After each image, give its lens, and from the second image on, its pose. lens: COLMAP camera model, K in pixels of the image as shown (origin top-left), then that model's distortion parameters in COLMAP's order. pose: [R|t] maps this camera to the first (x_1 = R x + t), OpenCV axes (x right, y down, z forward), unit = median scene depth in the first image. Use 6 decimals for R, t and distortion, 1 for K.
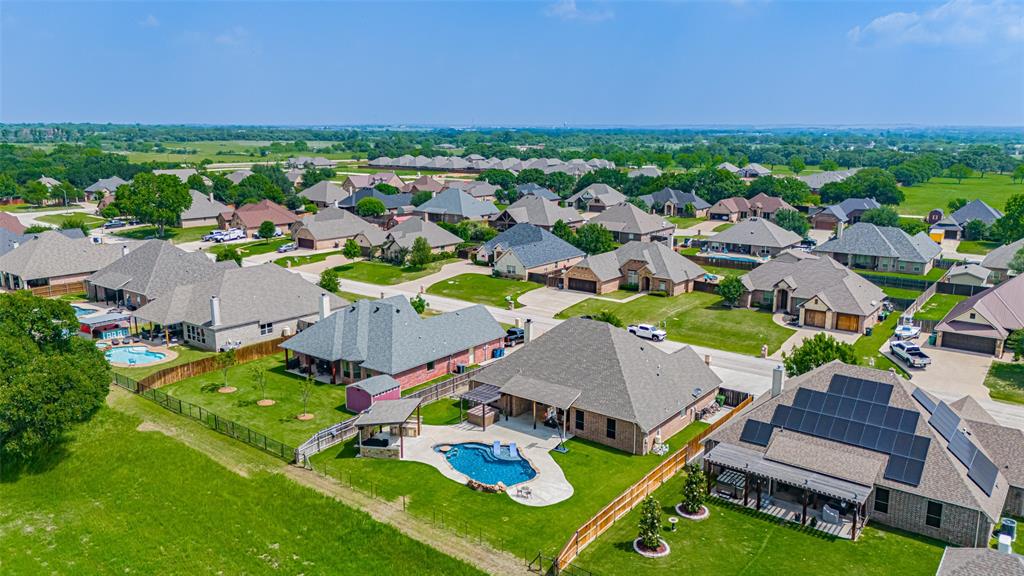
lens RADIAL K [[752.1, 0, 515.6], [0, 752.1, 290.2], [0, 0, 1]] dist [0.105915, -0.121368]
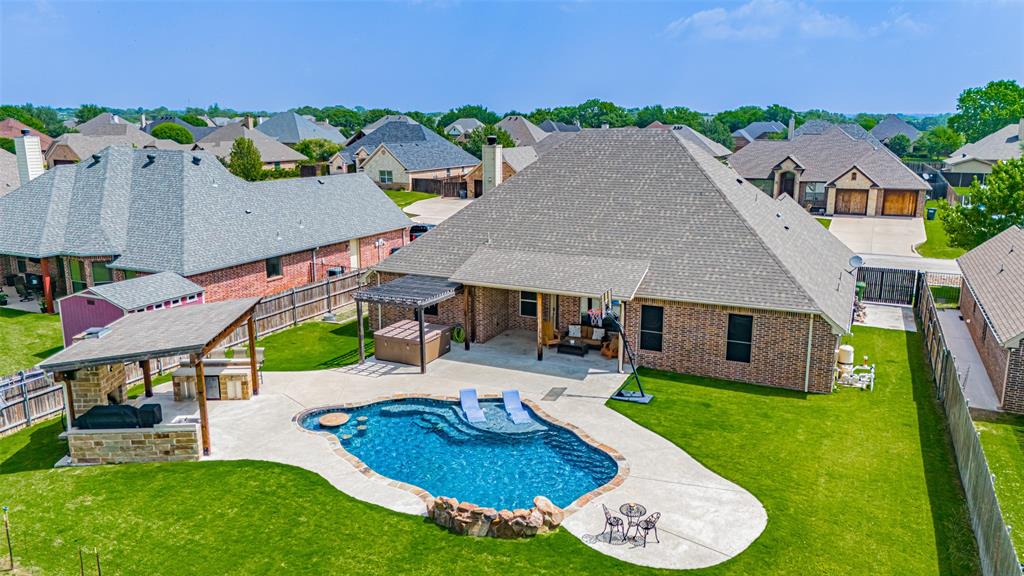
lens RADIAL K [[752.1, 0, 515.6], [0, 752.1, 290.2], [0, 0, 1]] dist [0.105915, -0.121368]
pose [[0.976796, -0.049298, 0.208423, -0.076857], [0.046715, 0.998758, 0.017299, 0.137731], [-0.209017, -0.007161, 0.977886, 0.591740]]
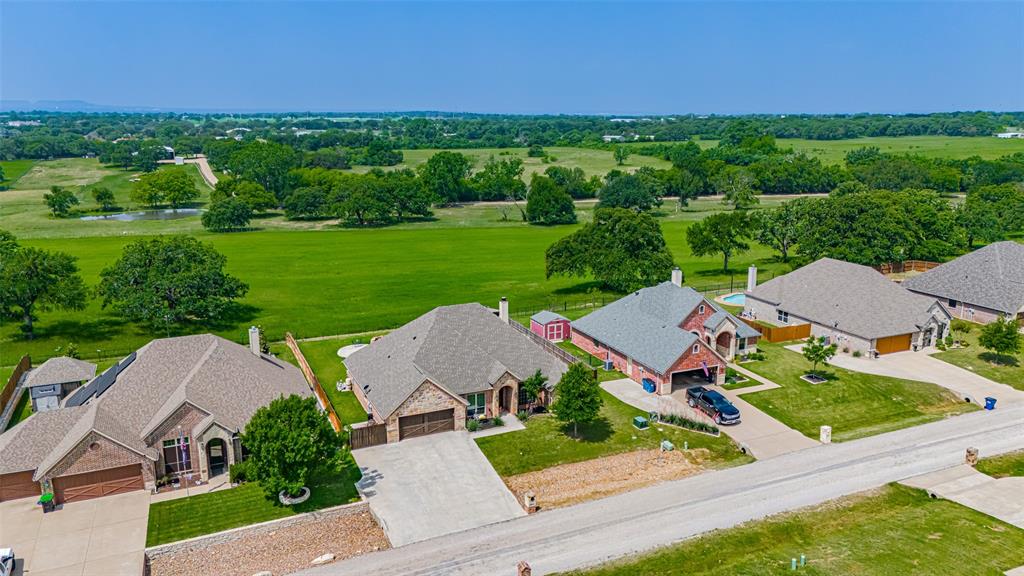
lens RADIAL K [[752.1, 0, 515.6], [0, 752.1, 290.2], [0, 0, 1]] dist [0.105915, -0.121368]
pose [[-0.480517, 0.200631, -0.853727, 0.980657], [-0.185309, 0.928271, 0.322449, -0.340217], [0.857184, 0.313146, -0.408871, 1.574018]]
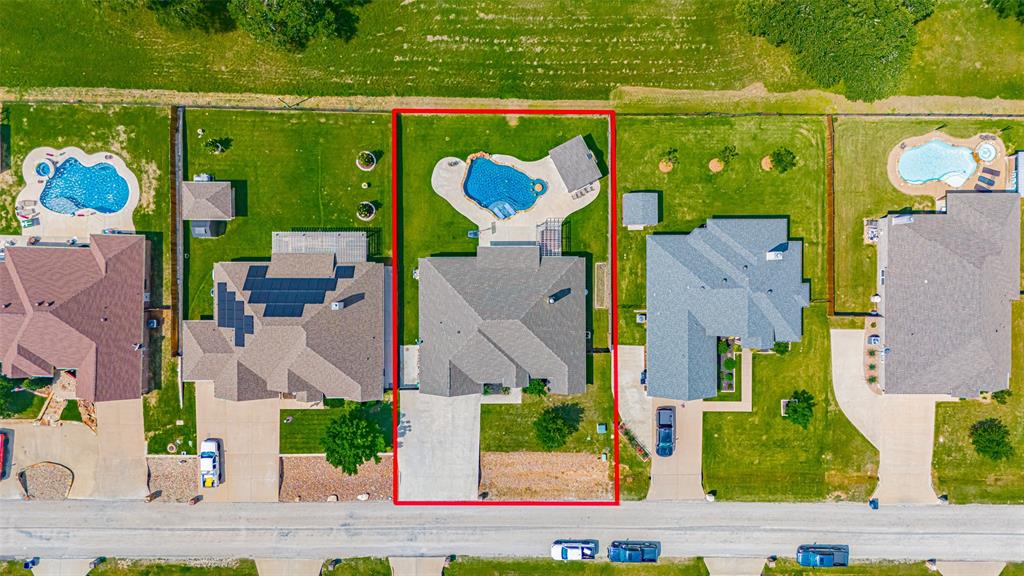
lens RADIAL K [[752.1, 0, 515.6], [0, 752.1, 290.2], [0, 0, 1]] dist [0.105915, -0.121368]
pose [[-0.795636, 0.605755, 0.005004, 0.050353], [-0.127171, -0.175099, 0.976303, -1.160529], [0.592277, 0.776145, 0.216349, 0.778998]]
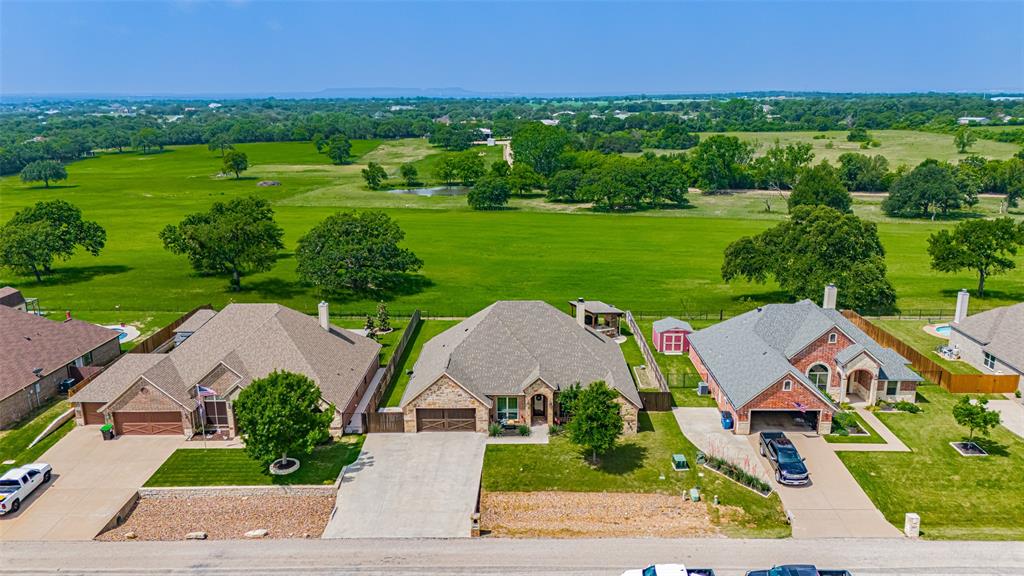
lens RADIAL K [[752.1, 0, 515.6], [0, 752.1, 290.2], [0, 0, 1]] dist [0.105915, -0.121368]
pose [[-0.805513, 0.152600, -0.572592, 0.691290], [-0.119121, 0.904850, 0.408726, -0.387346], [0.580481, 0.397442, -0.710691, 1.784502]]
